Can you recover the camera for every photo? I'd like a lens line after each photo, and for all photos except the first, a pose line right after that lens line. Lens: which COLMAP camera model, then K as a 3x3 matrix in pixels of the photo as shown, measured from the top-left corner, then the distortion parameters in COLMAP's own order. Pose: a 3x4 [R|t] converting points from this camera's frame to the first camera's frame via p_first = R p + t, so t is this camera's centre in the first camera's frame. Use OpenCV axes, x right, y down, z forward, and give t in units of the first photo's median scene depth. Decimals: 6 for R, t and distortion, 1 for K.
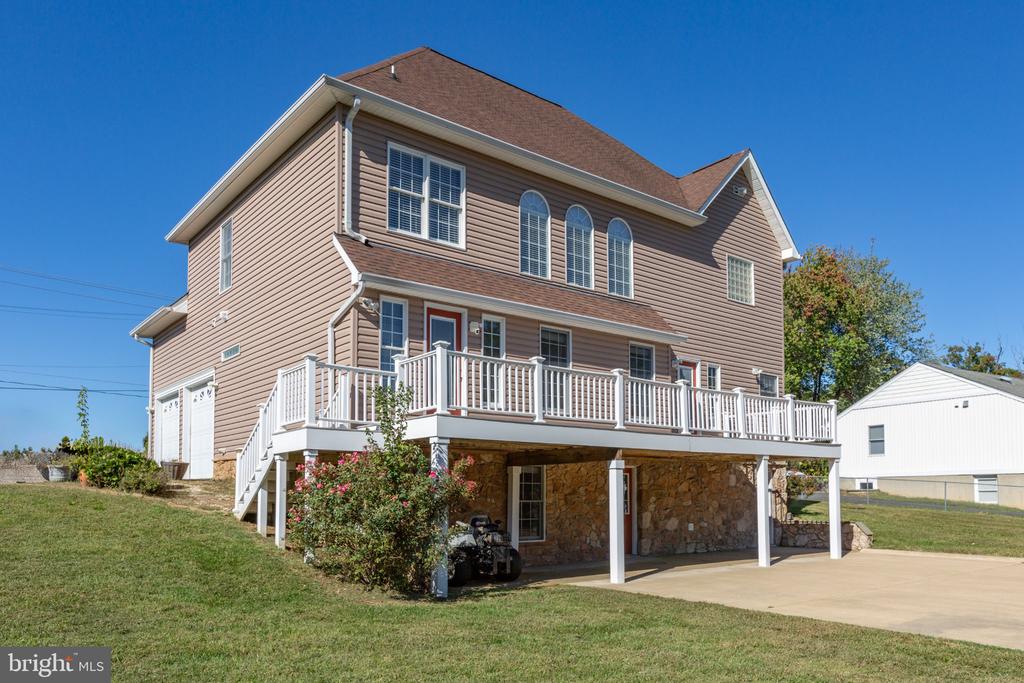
lens RADIAL K [[742.1, 0, 550.5], [0, 742.1, 465.1], [0, 0, 1]] dist [0.001544, 0.000297]
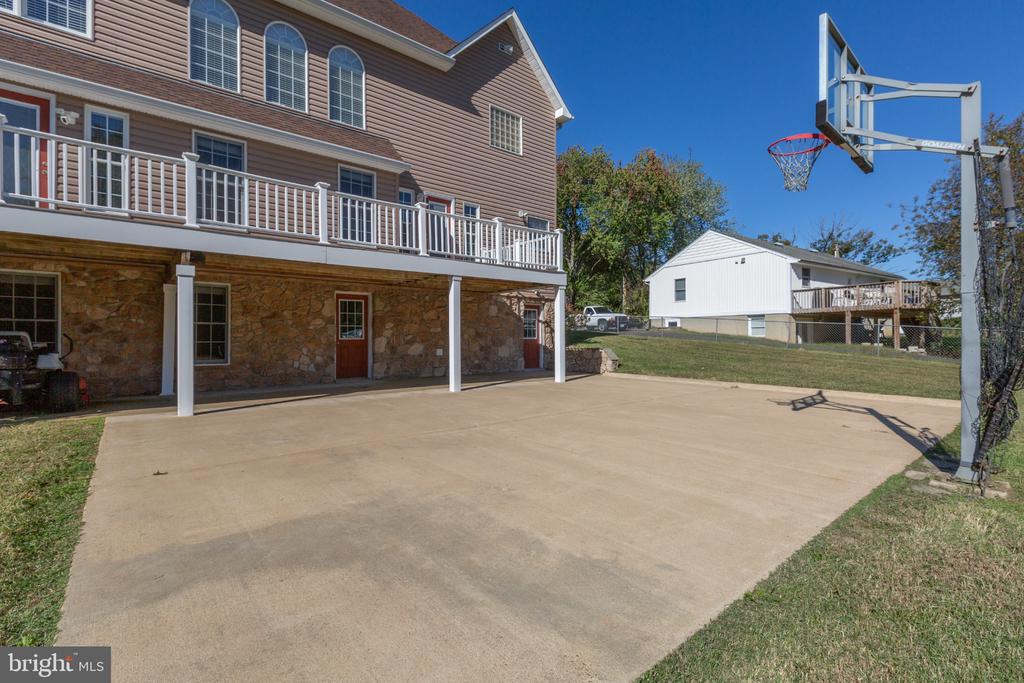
lens RADIAL K [[454.7, 0, 522.2], [0, 454.7, 334.4], [0, 0, 1]] dist [0.003375, 0.000353]
pose [[0.999952, 0.002180, -0.009513, 0.382139], [-0.001846, 0.999386, 0.034979, 0.041492], [0.009583, -0.034960, 0.999343, 0.413862]]
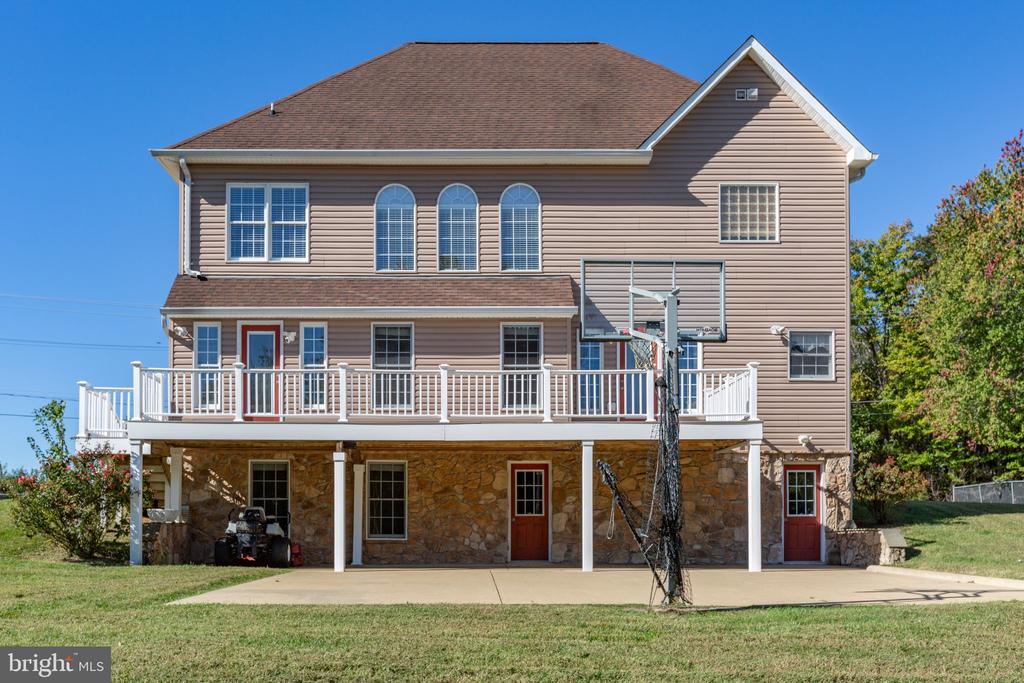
lens RADIAL K [[943.6, 0, 516.9], [0, 943.6, 525.0], [0, 0, 1]] dist [-0.005875, 0.005354]
pose [[0.778499, 0.002191, -0.627642, 0.901975], [0.022318, 0.999265, 0.031170, 0.047061], [0.627249, -0.038274, 0.777878, 0.114607]]
